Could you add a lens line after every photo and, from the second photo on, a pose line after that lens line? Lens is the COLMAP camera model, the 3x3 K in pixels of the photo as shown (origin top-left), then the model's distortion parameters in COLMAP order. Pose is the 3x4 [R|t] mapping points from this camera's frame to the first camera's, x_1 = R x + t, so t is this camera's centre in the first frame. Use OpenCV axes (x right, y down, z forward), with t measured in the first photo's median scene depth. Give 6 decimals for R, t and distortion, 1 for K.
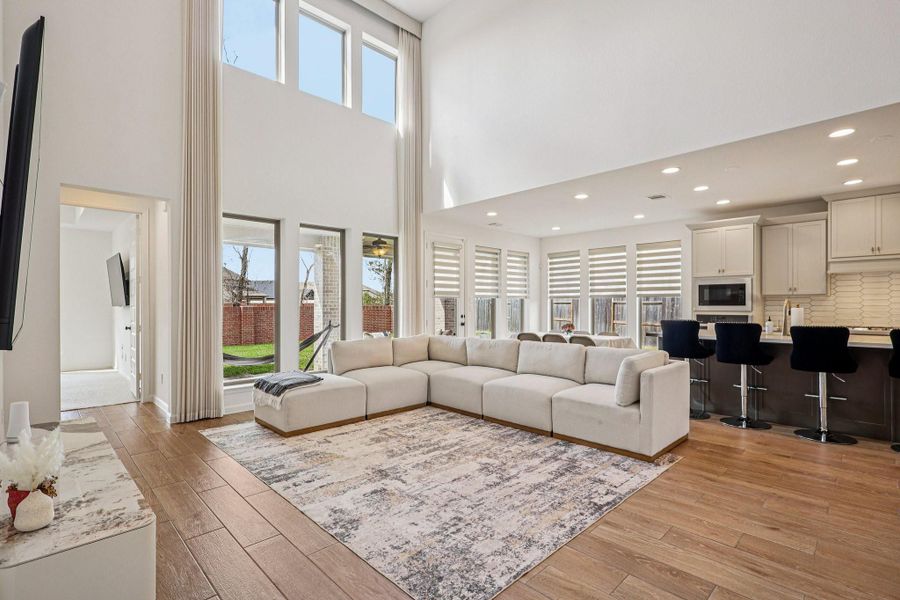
lens RADIAL K [[425.9, 0, 450.5], [0, 425.9, 302.4], [0, 0, 1]] dist [-0.003503, 0.001443]
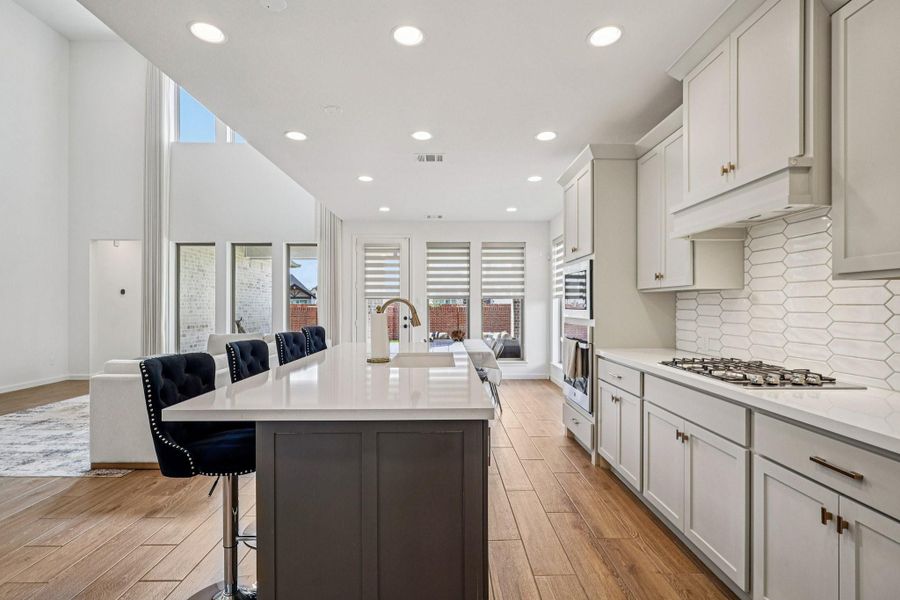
lens RADIAL K [[425.9, 0, 448.7], [0, 425.9, 303.0], [0, 0, 1]] dist [-0.003503, 0.001443]
pose [[0.725969, -0.001729, -0.687725, 1.376212], [0.001096, 0.999998, -0.001357, 0.000310], [0.687727, 0.000231, 0.725970, 0.681498]]
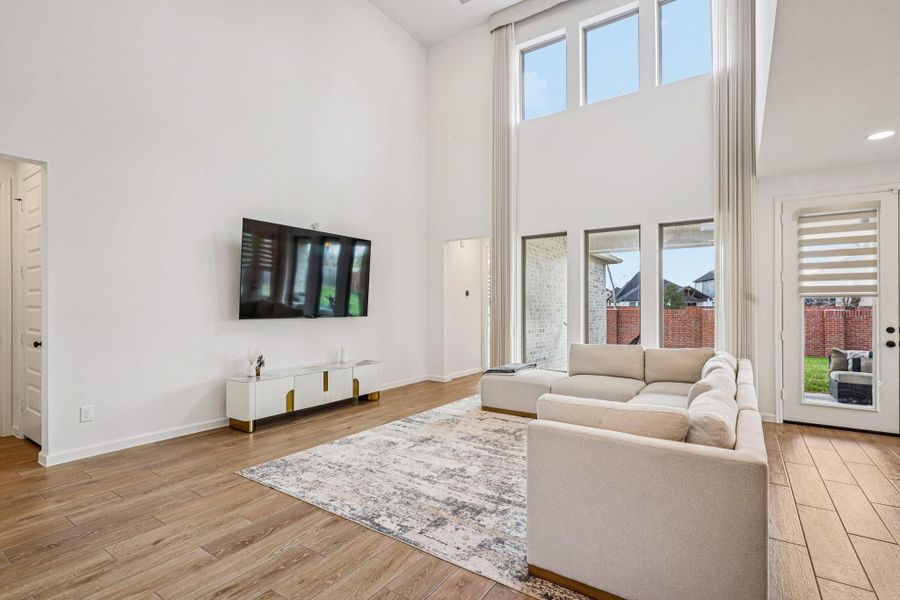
lens RADIAL K [[425.9, 0, 448.3], [0, 425.9, 303.7], [0, 0, 1]] dist [-0.003503, 0.001443]
pose [[0.194881, -0.006197, -0.980807, 0.824000], [0.001940, 0.999981, -0.005933, 0.001815], [0.980825, -0.000747, 0.194889, 0.615650]]
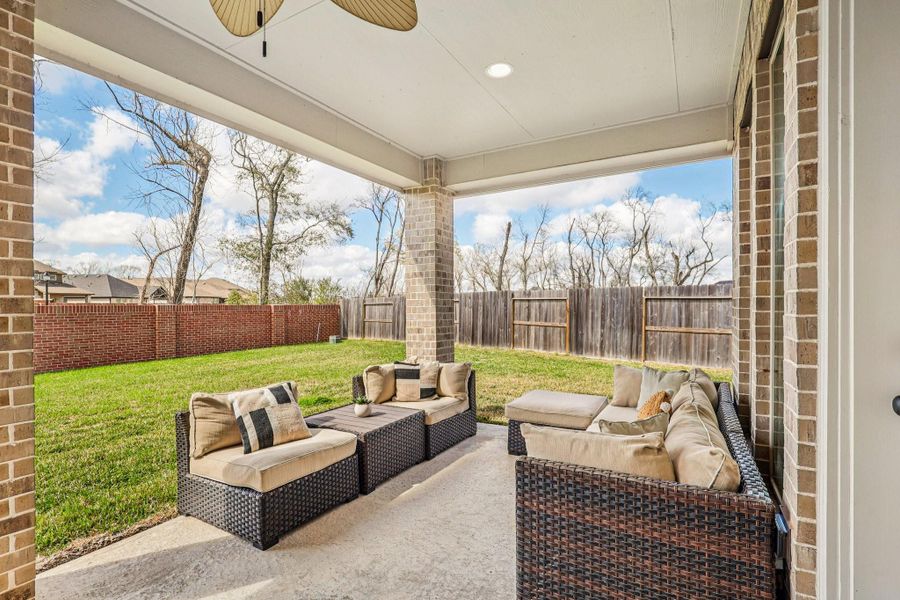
lens RADIAL K [[425.9, 0, 452.7], [0, 425.9, 304.5], [0, 0, 1]] dist [-0.003503, 0.001443]
pose [[0.962205, 0.000989, 0.272325, -0.291180], [-0.001255, 0.999999, 0.000803, 0.033747], [-0.272324, -0.001114, 0.962205, 1.673961]]
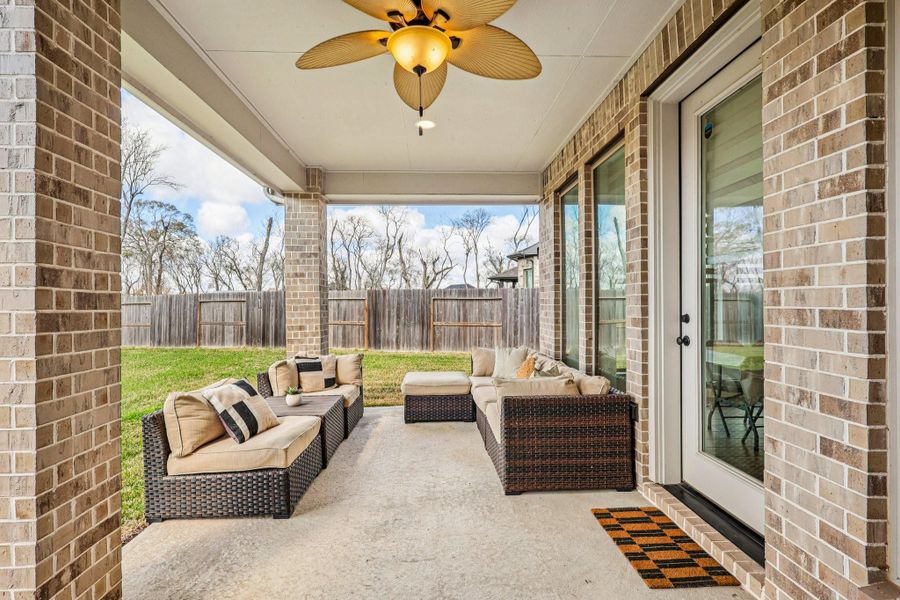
lens RADIAL K [[425.9, 0, 449.6], [0, 425.9, 302.8], [0, 0, 1]] dist [-0.003503, 0.001443]
pose [[0.667723, 0.002481, 0.744405, -0.671543], [0.000887, 0.999991, -0.004128, 0.038973], [-0.744409, 0.003416, 0.667715, 1.675575]]
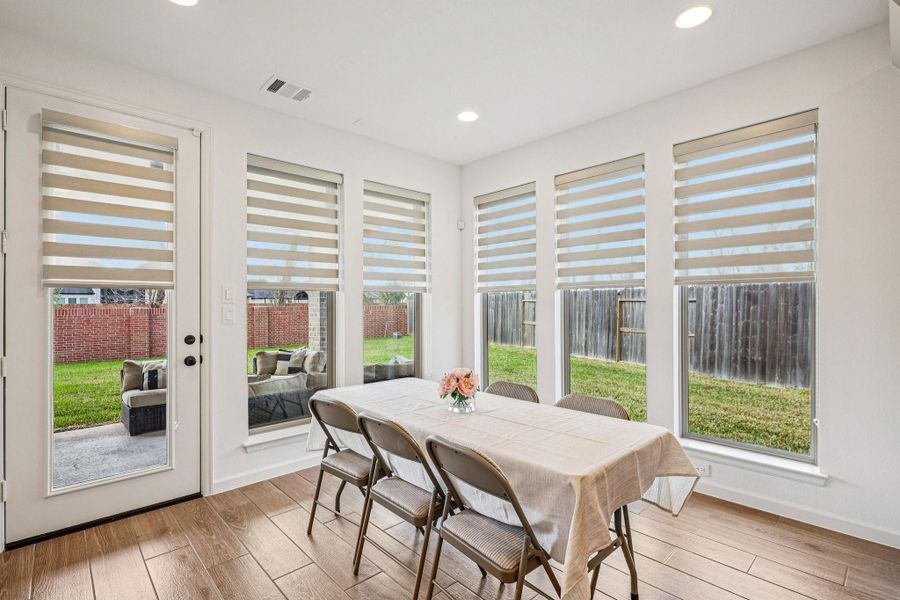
lens RADIAL K [[425.9, 0, 452.7], [0, 425.9, 300.3], [0, 0, 1]] dist [-0.003503, 0.001443]
pose [[0.999916, -0.003531, -0.012475, 0.466278], [0.003483, 0.999986, -0.003899, 0.002589], [0.012489, 0.003855, 0.999915, 1.169530]]
